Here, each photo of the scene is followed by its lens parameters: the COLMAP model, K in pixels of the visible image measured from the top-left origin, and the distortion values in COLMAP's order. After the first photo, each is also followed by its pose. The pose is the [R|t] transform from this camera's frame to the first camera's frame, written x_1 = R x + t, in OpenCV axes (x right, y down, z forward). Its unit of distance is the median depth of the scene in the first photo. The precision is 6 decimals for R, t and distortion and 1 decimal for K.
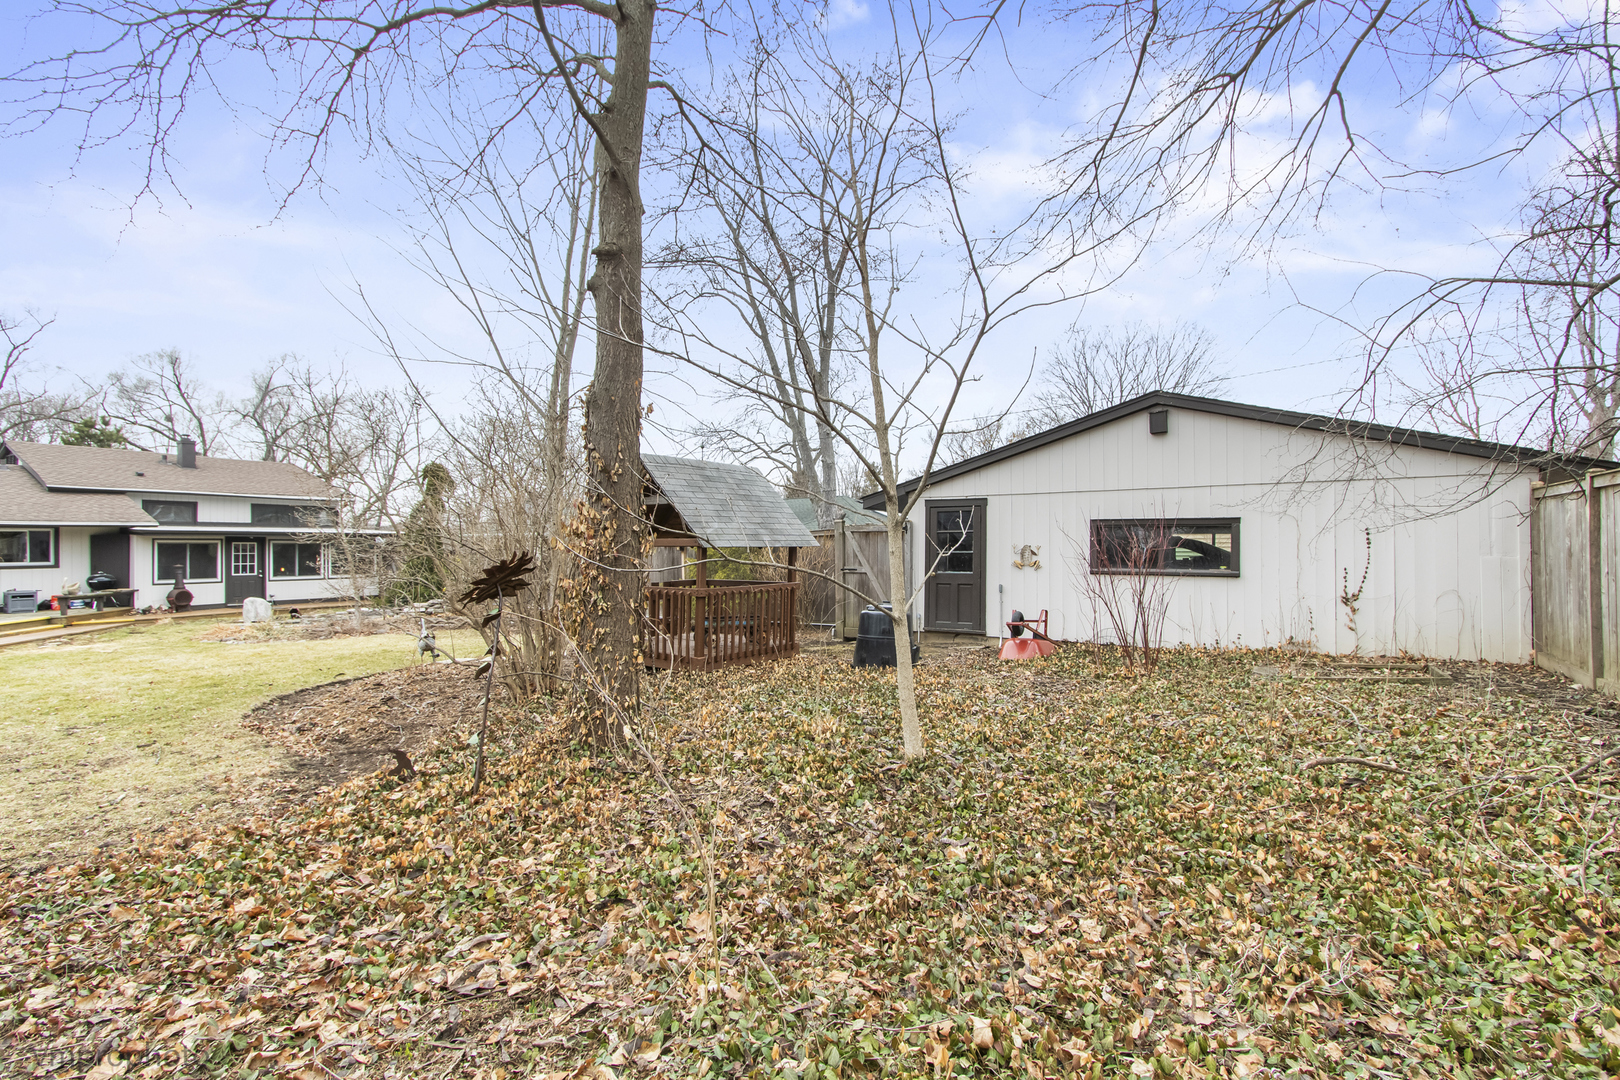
lens RADIAL K [[737.1, 0, 803.8], [0, 737.1, 540.2], [0, 0, 1]] dist [0.000709, -0.000562]
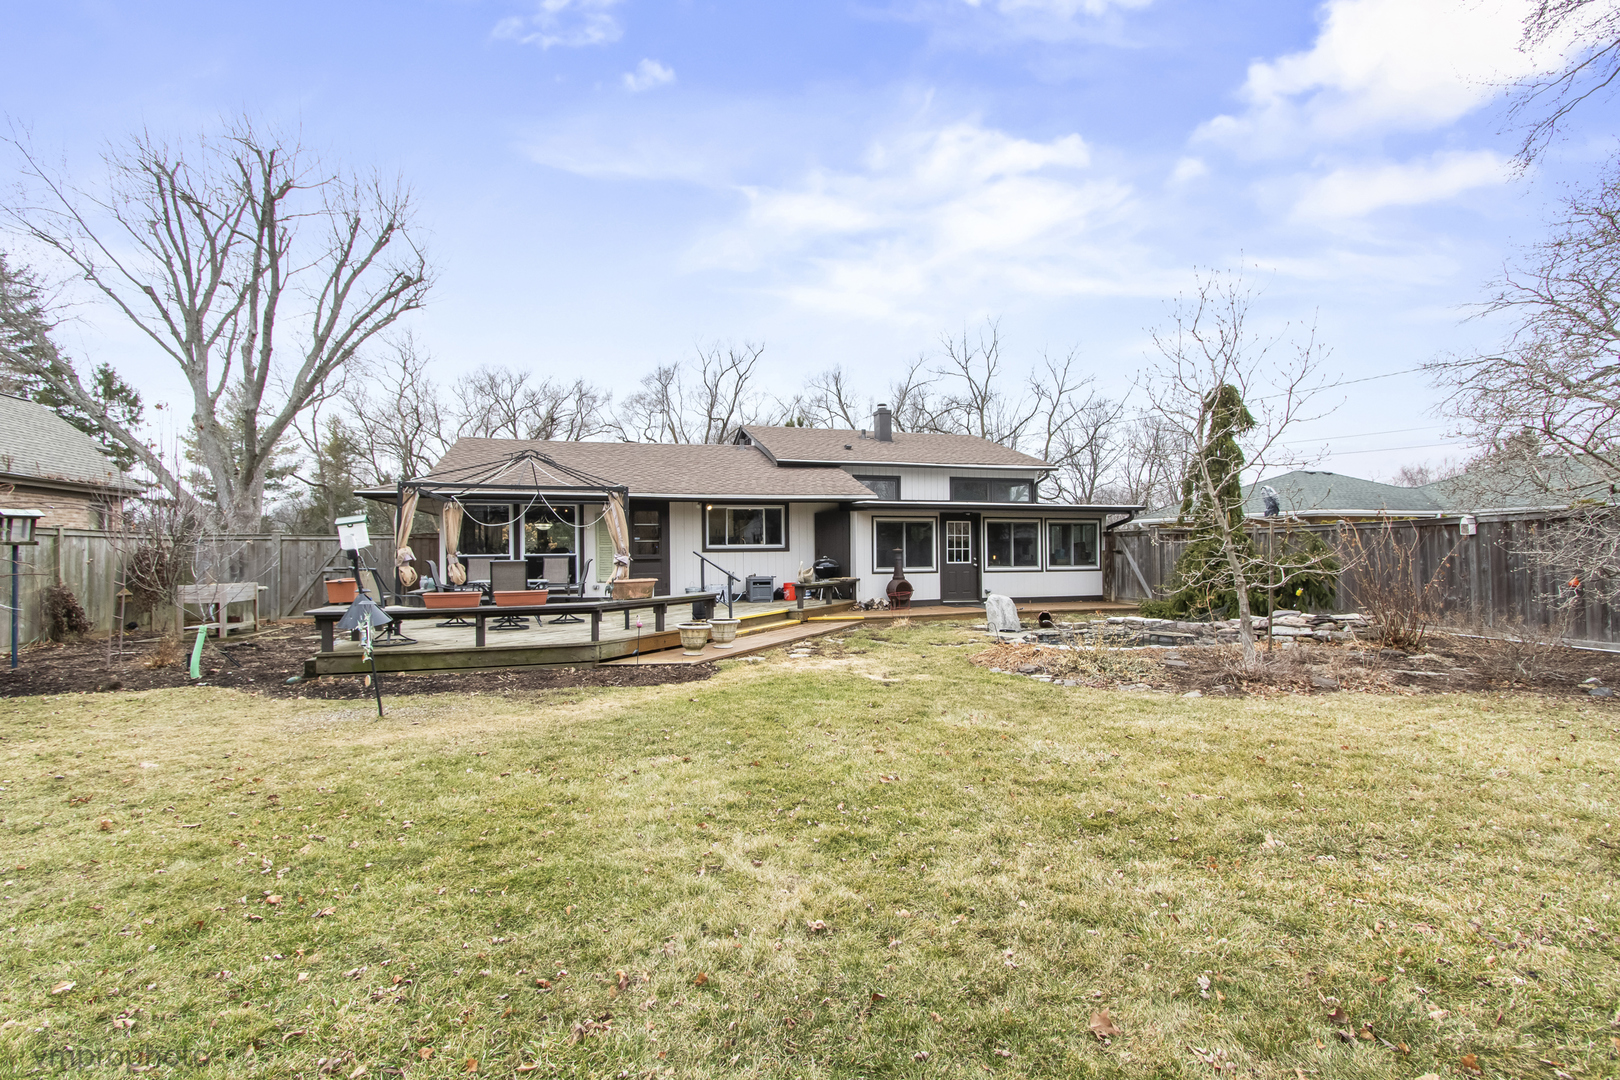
lens RADIAL K [[737.1, 0, 806.8], [0, 737.1, 535.6], [0, 0, 1]] dist [0.000709, -0.000562]
pose [[0.749465, -0.013006, -0.661916, -1.566541], [0.008558, 0.999914, -0.009958, 0.104185], [0.661989, 0.001798, 0.749512, 1.357860]]
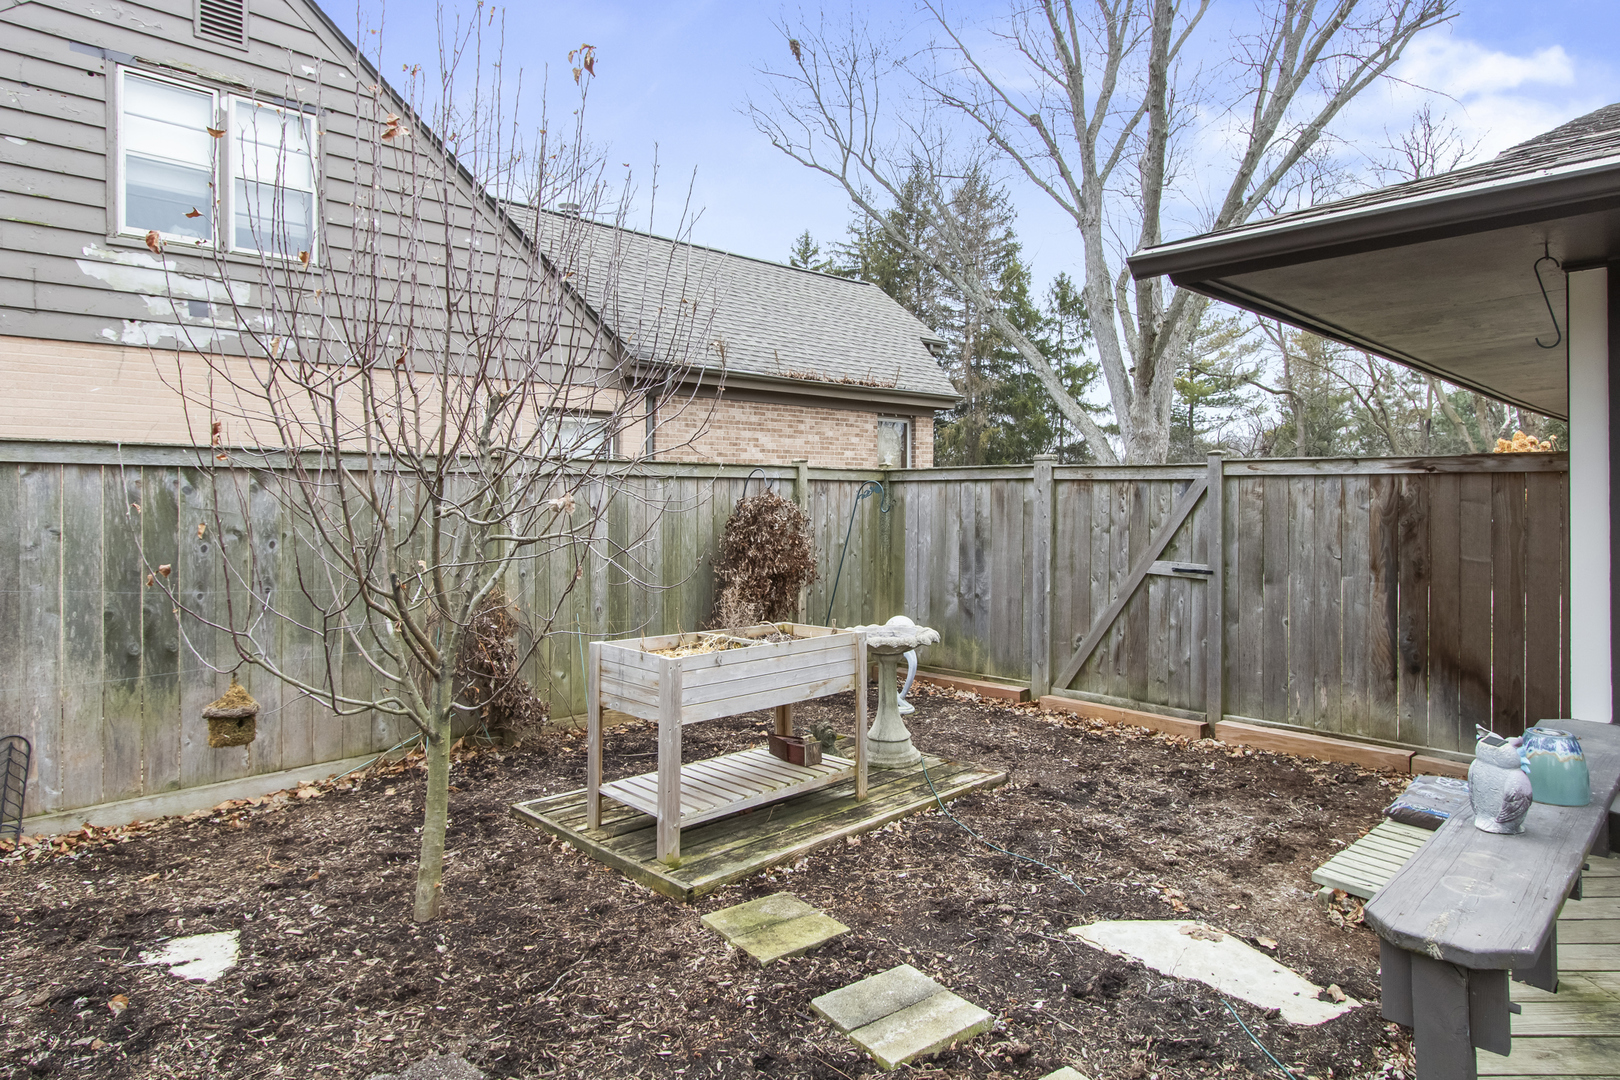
lens RADIAL K [[952.2, 0, 819.0], [0, 952.2, 496.9], [0, 0, 1]] dist [0.005788, 0.001714]
pose [[-0.211628, 0.012802, -0.977267, -3.149165], [0.008518, 0.999900, 0.011254, 0.086036], [0.977313, -0.005942, -0.211716, 1.949436]]
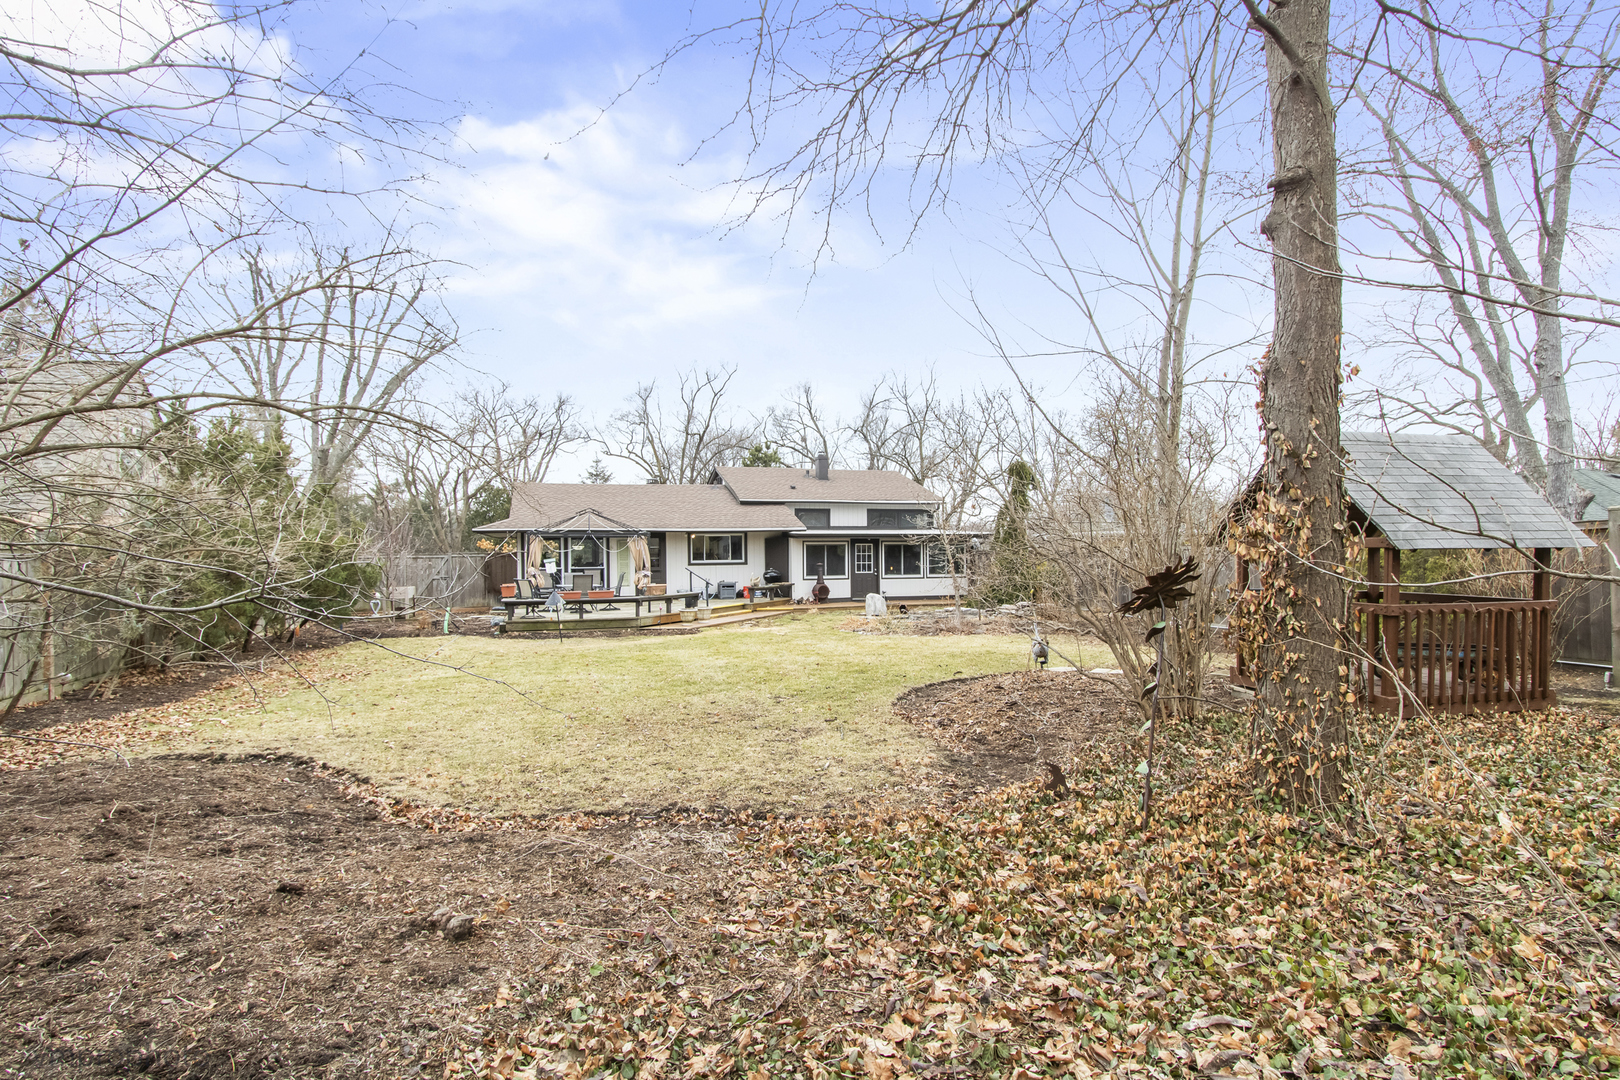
lens RADIAL K [[815.3, 0, 817.1], [0, 815.3, 540.7], [0, 0, 1]] dist [-0.000166, -0.000532]
pose [[0.770686, -0.006774, -0.637179, -0.099396], [0.008138, 0.999967, -0.000787, -0.004913], [0.637163, -0.004578, 0.770716, -0.004696]]
